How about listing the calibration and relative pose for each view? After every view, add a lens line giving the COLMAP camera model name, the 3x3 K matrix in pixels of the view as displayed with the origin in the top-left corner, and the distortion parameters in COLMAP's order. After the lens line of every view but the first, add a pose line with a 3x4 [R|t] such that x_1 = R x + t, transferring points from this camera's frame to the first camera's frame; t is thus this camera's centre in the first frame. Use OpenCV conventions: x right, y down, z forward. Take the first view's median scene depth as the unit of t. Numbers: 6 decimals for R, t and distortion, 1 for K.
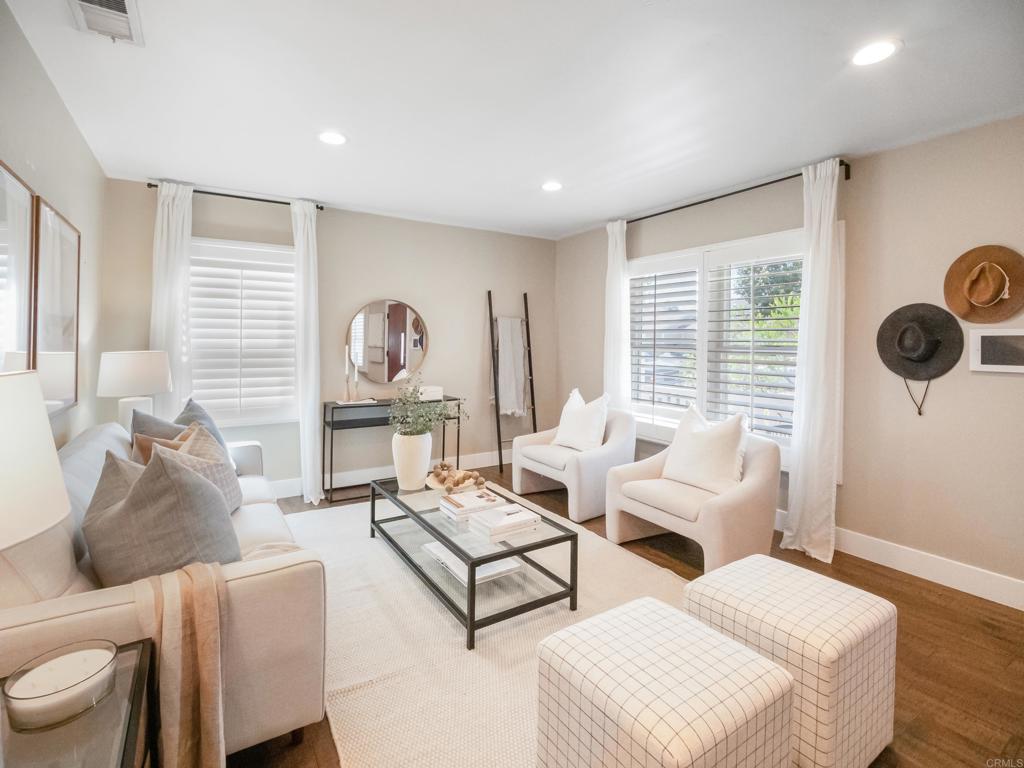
lens RADIAL K [[488.2, 0, 495.5], [0, 488.2, 338.7], [0, 0, 1]] dist [-0.017200, 0.000025]
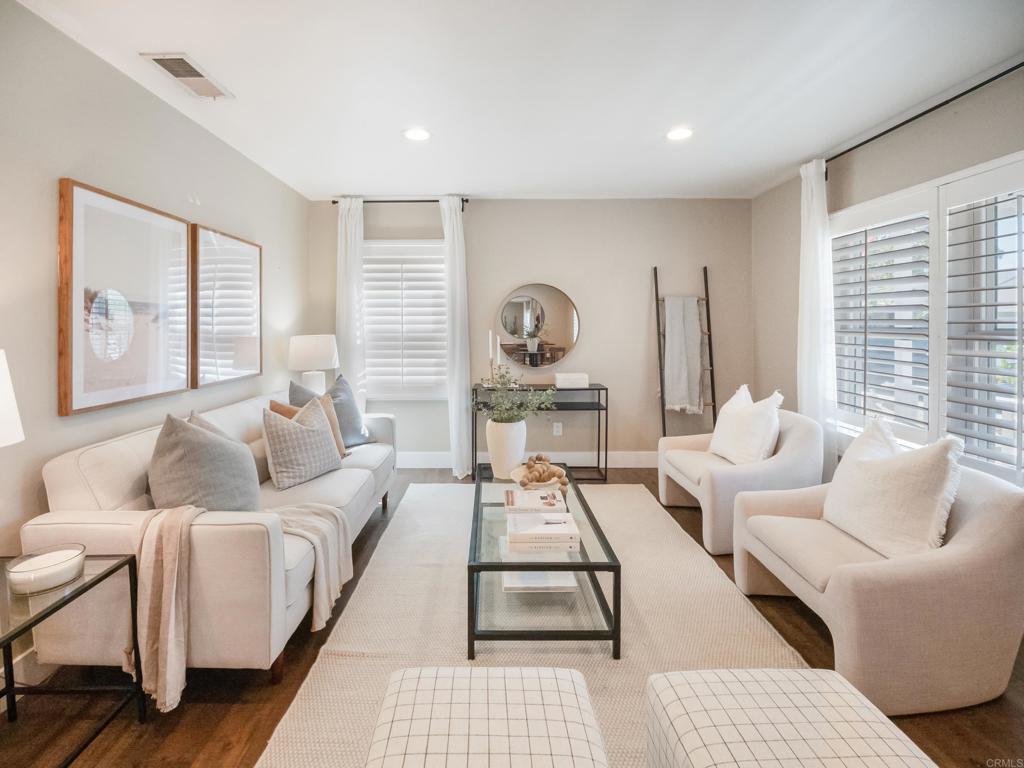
lens RADIAL K [[486.3, 0, 481.4], [0, 486.3, 326.4], [0, 0, 1]] dist [-0.016791, -0.000335]
pose [[0.844020, -0.005838, -0.536280, 0.248588], [0.009904, 0.999940, 0.004703, 0.000916], [0.536220, -0.009281, 0.844027, 0.128783]]
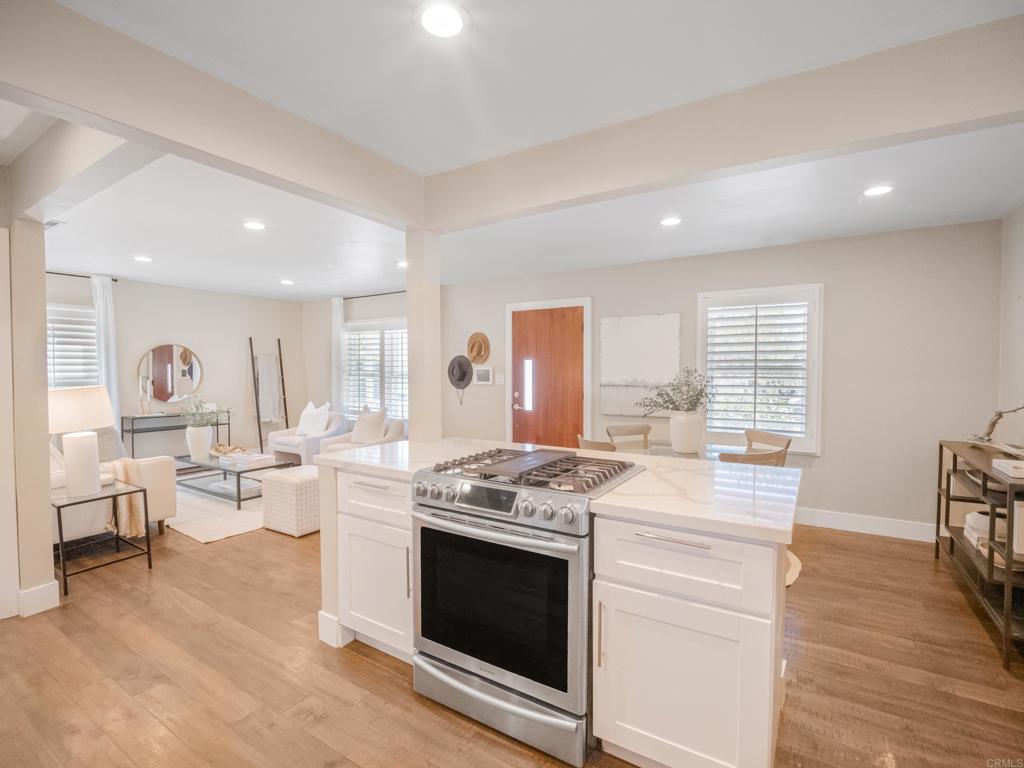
lens RADIAL K [[510.2, 0, 512.0], [0, 510.2, 384.0], [0, 0, 1]] dist [-0.003524, -0.000139]
pose [[0.905112, -0.019069, 0.424745, 0.056626], [0.003064, 0.999260, 0.038332, -0.019822], [-0.425162, -0.033393, 0.904501, -0.901983]]
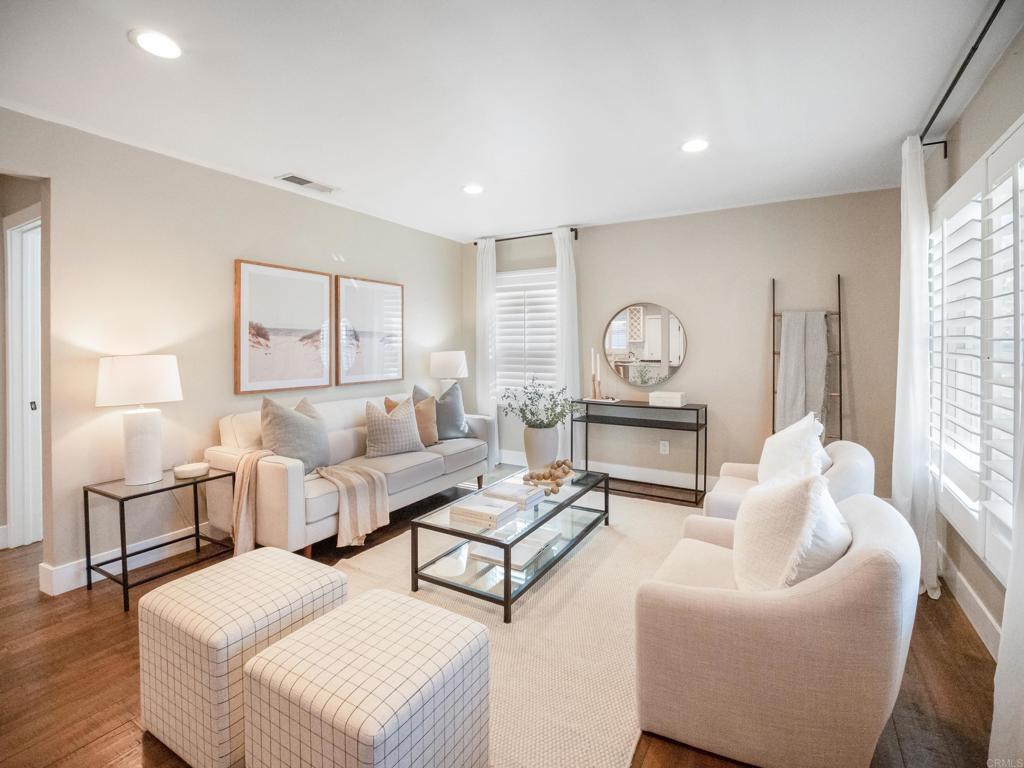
lens RADIAL K [[475.9, 0, 512.0], [0, 475.9, 348.2], [0, 0, 1]] dist [-0.013719, -0.000002]
pose [[0.466222, 0.001921, -0.884665, 0.611108], [0.007771, 0.999950, 0.006267, 0.005888], [0.884633, -0.009796, 0.466184, 0.354125]]
